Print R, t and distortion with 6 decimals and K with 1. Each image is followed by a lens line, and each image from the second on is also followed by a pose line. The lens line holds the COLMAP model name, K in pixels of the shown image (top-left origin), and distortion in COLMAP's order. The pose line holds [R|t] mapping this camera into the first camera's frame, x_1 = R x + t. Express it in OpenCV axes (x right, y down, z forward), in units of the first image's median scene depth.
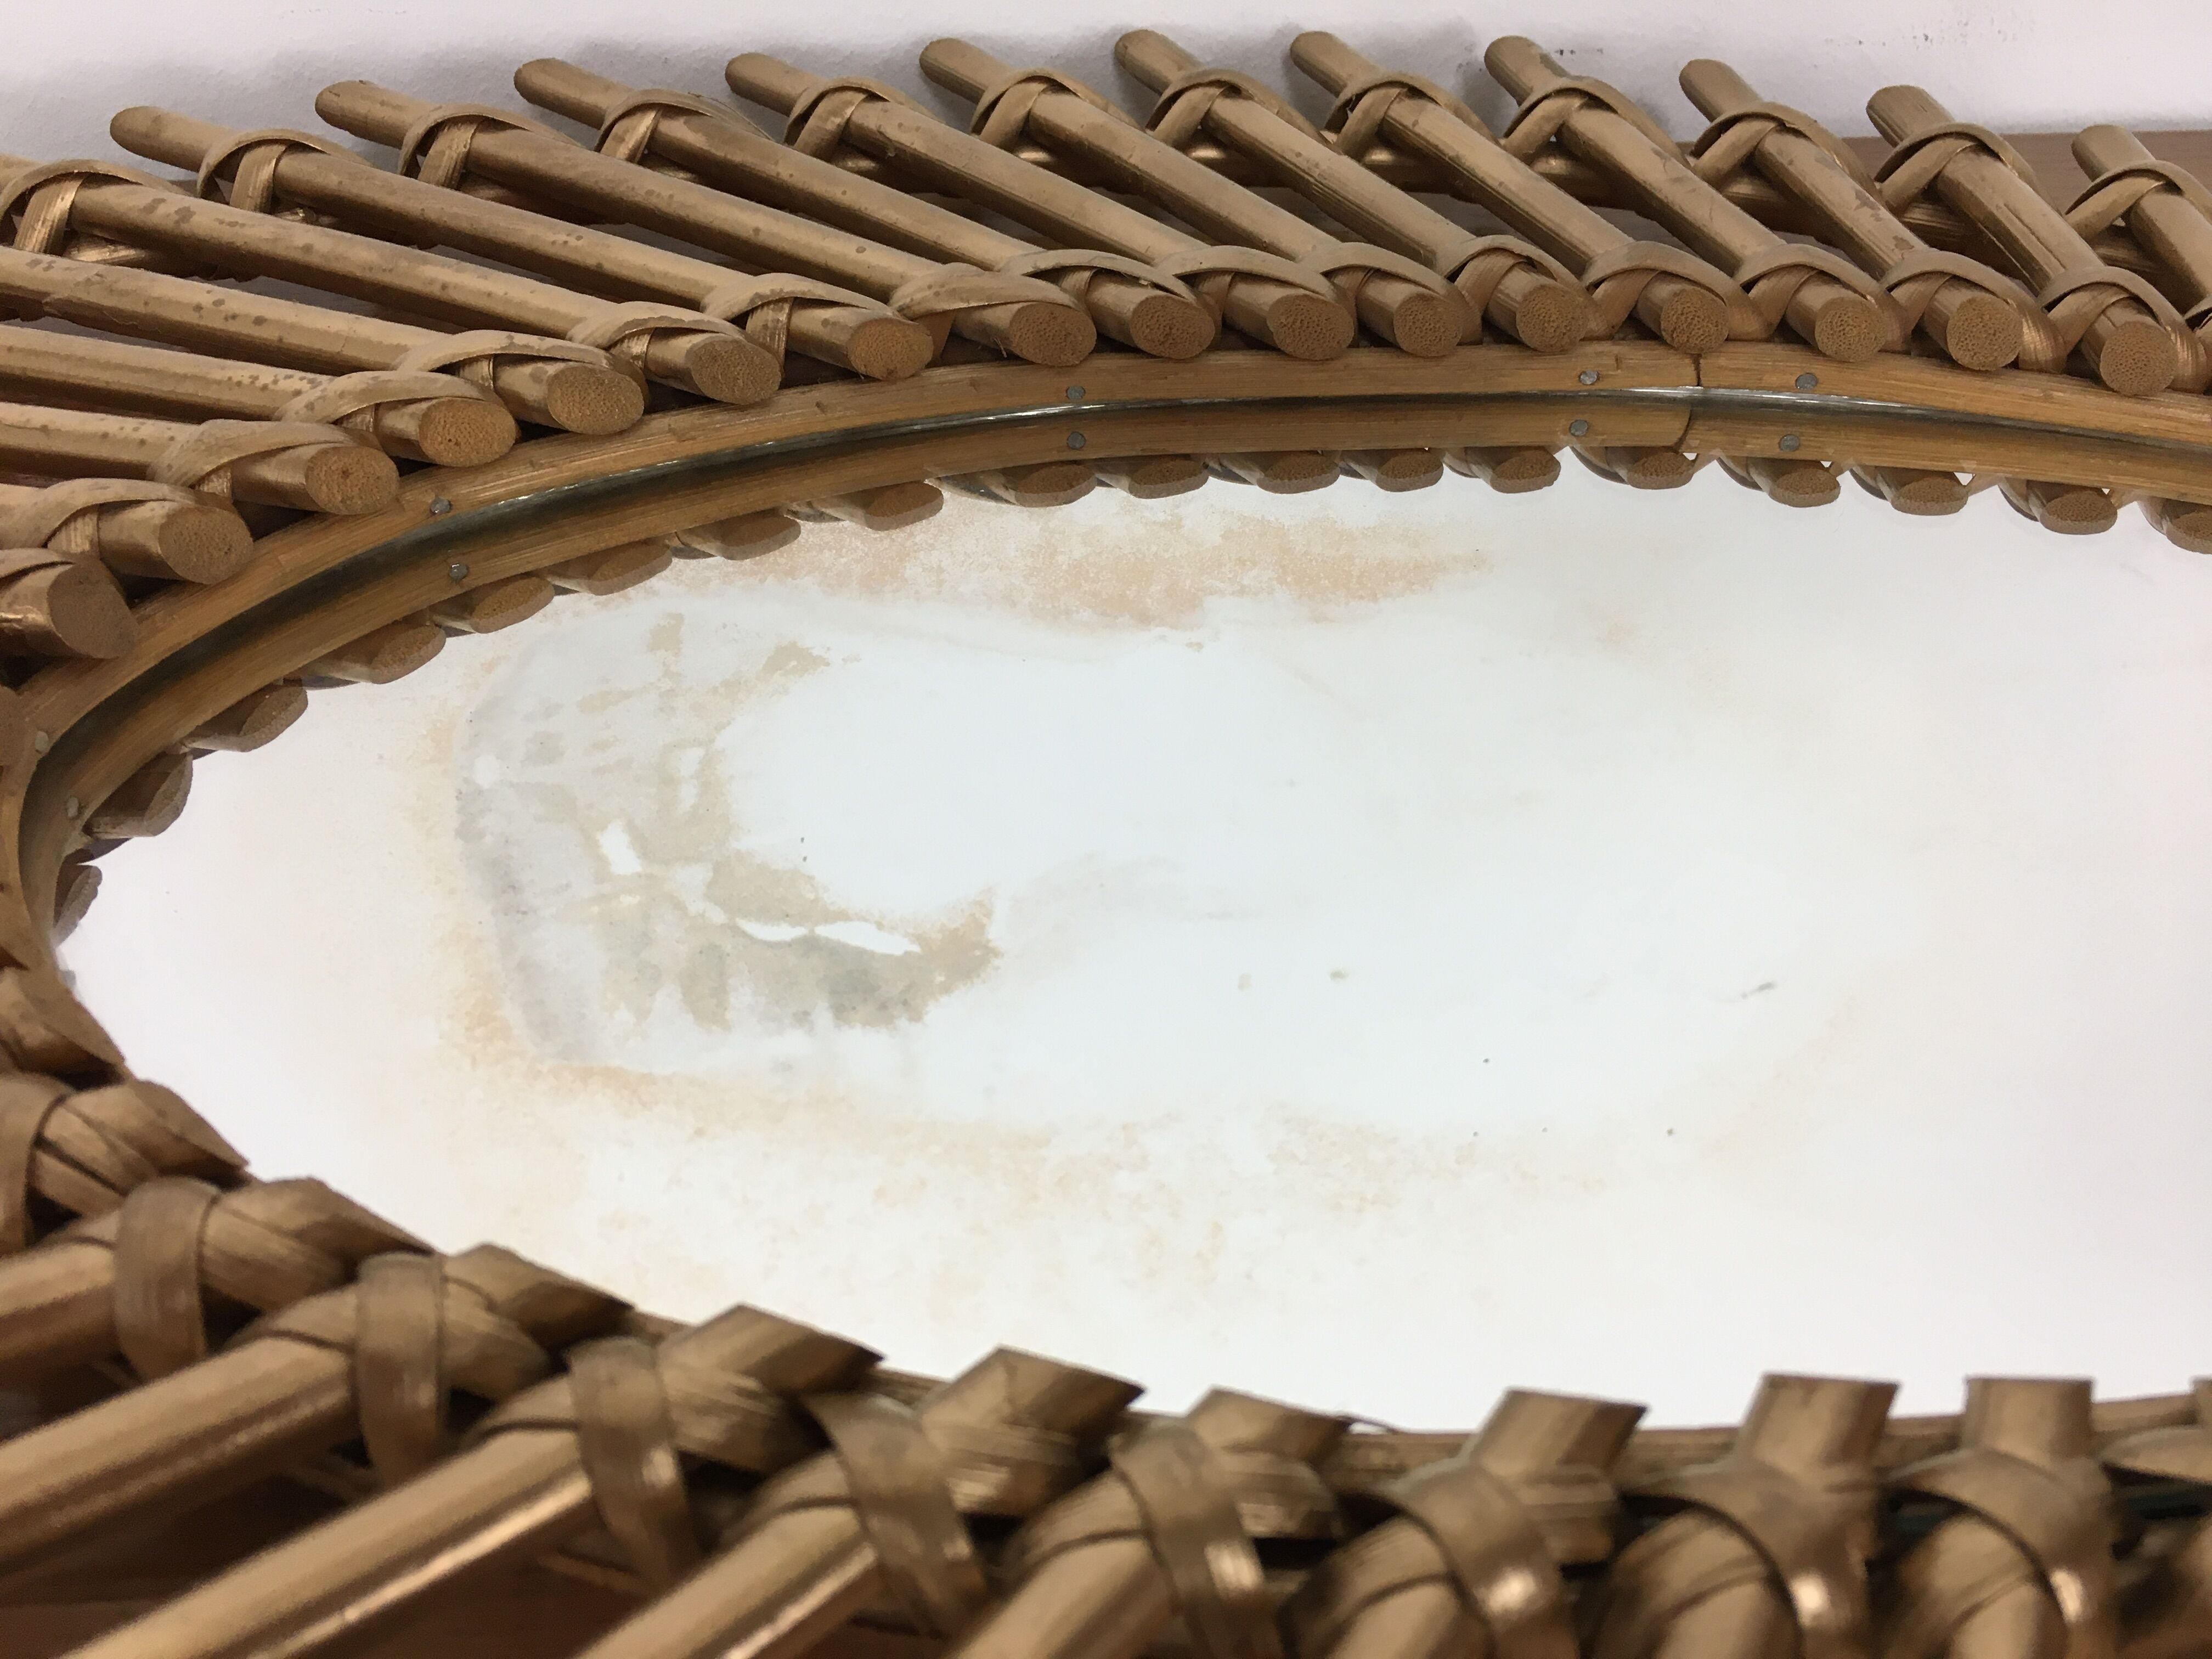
lens RADIAL K [[1904.1, 0, 1094.3], [0, 1904.1, 838.2], [0, 0, 1]] dist [0.041765, -0.081175]
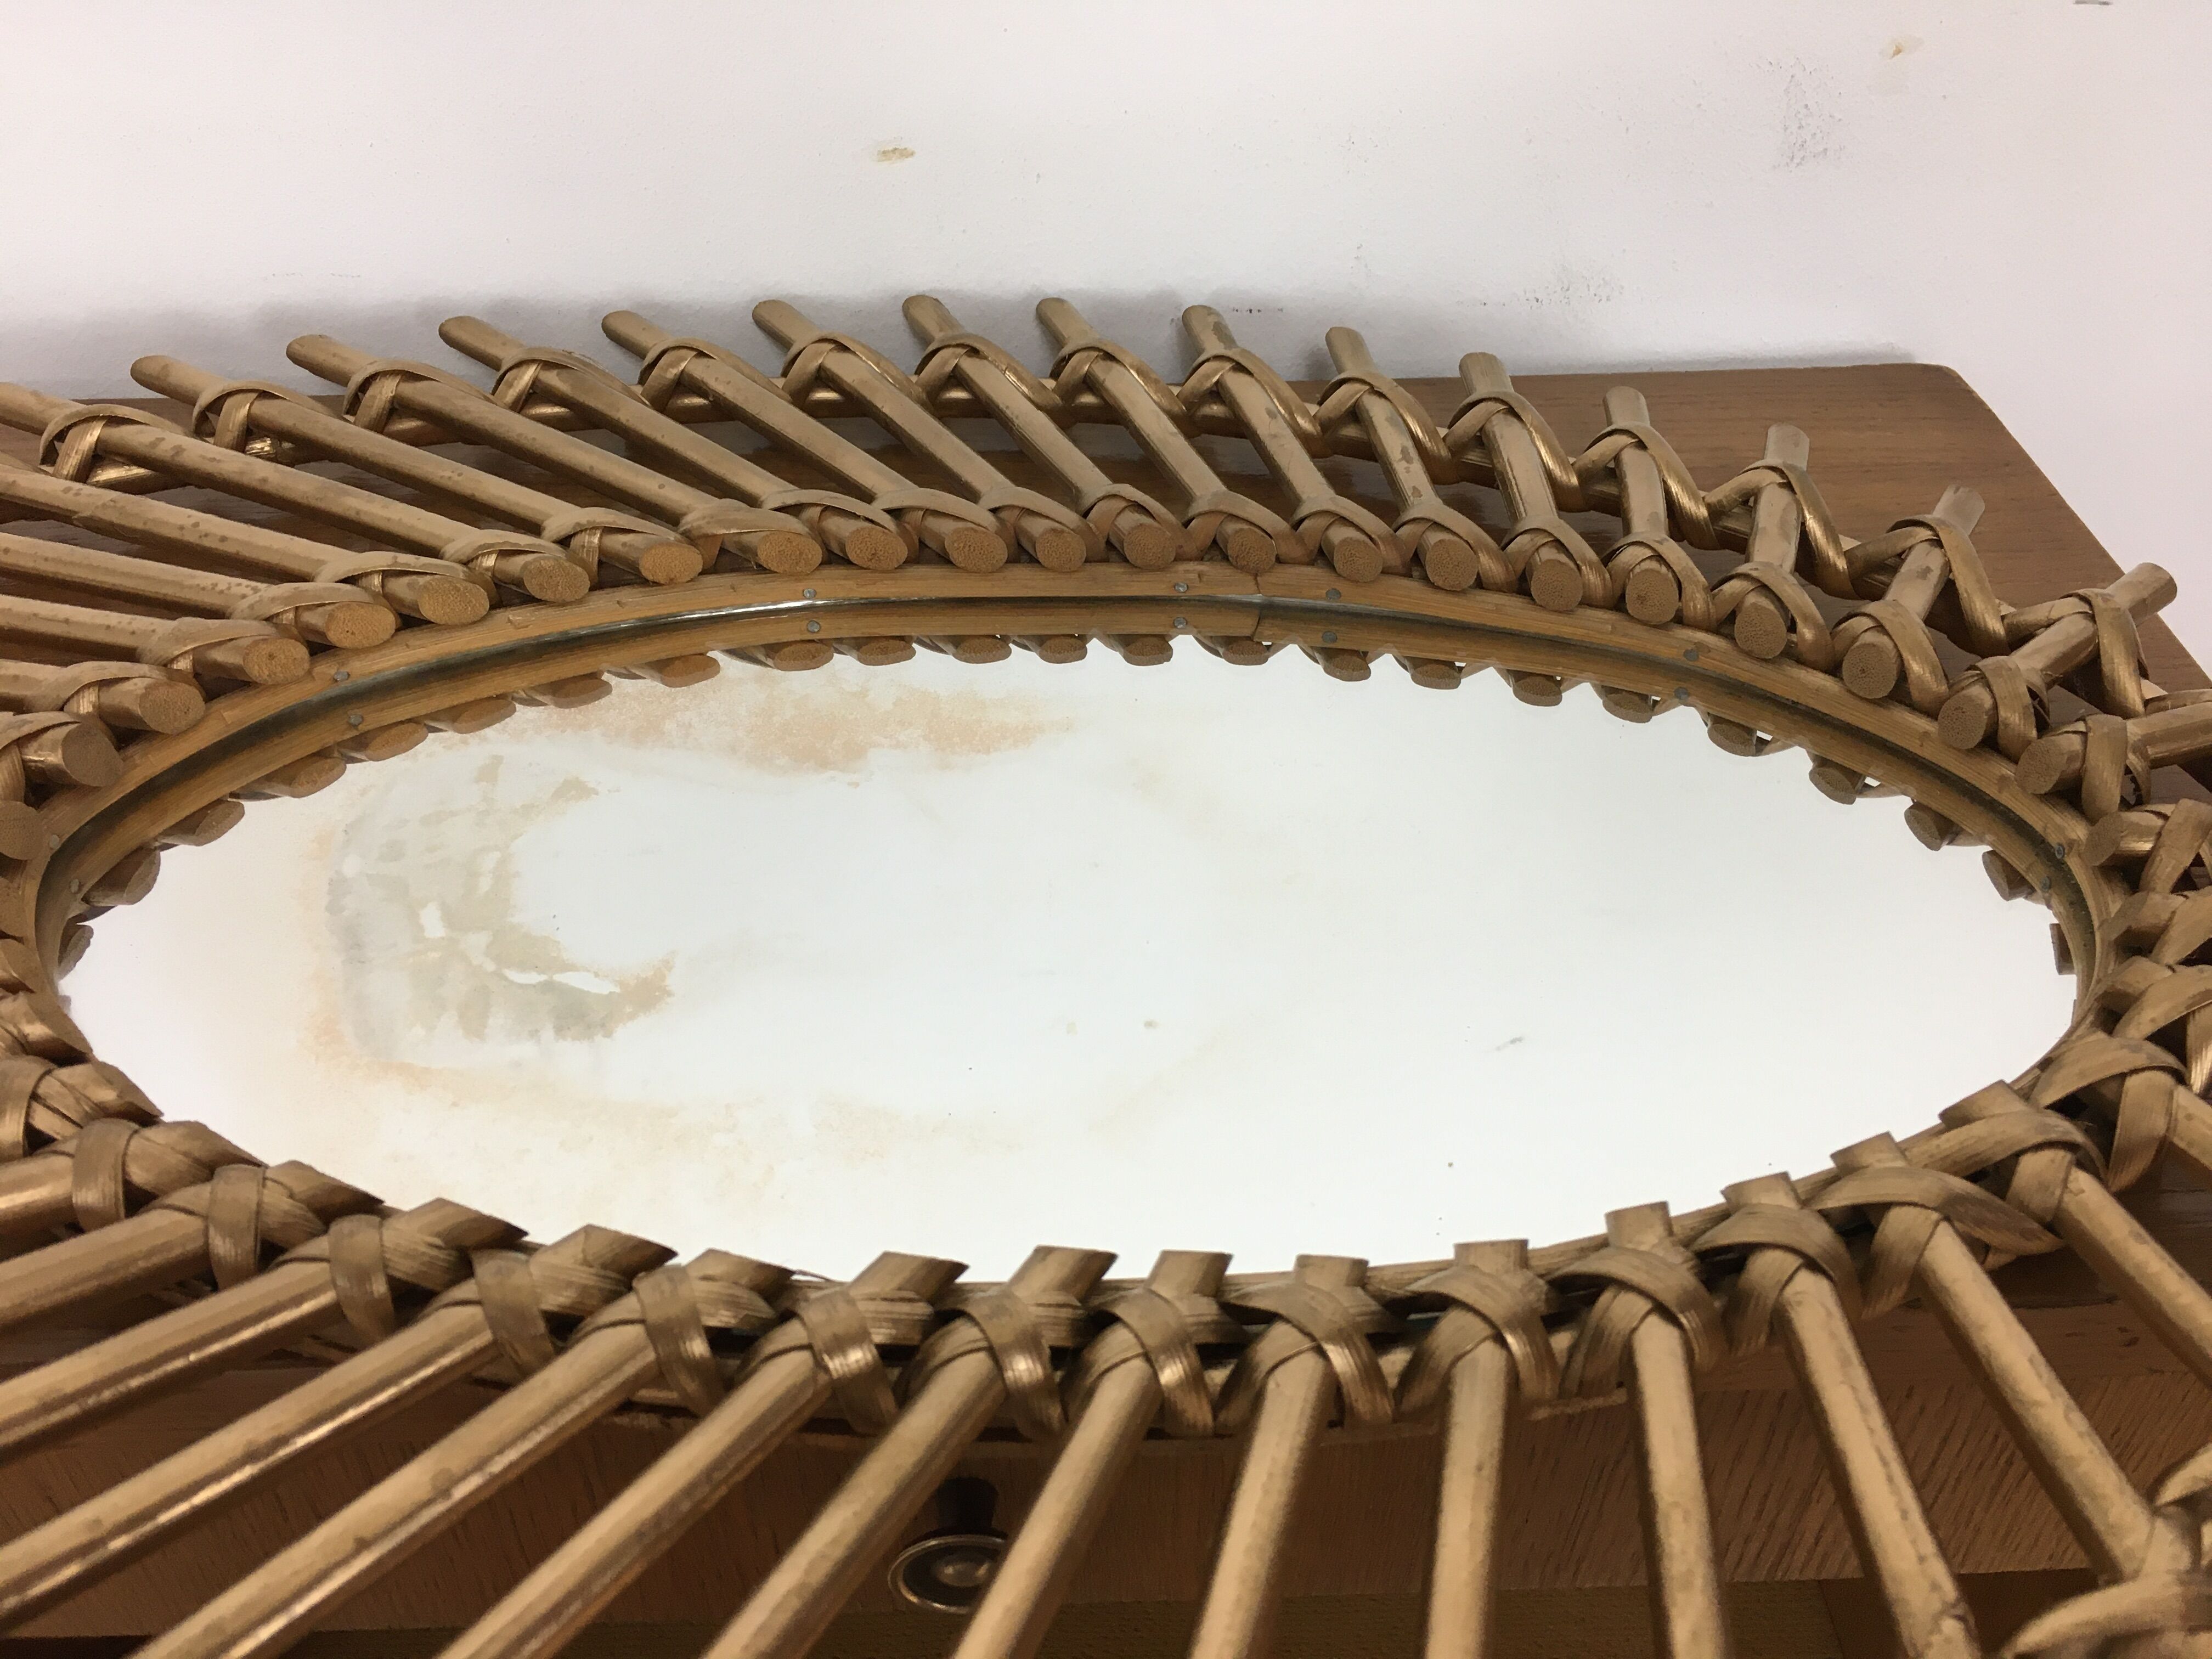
lens RADIAL K [[1904.1, 0, 1117.4], [0, 1904.1, 838.1], [0, 0, 1]] dist [0.041765, -0.081175]
pose [[0.999747, 0.015963, -0.015847, 0.262962], [-0.016421, 0.999437, -0.029244, -0.020394], [0.015371, 0.029497, 0.999447, -0.416416]]
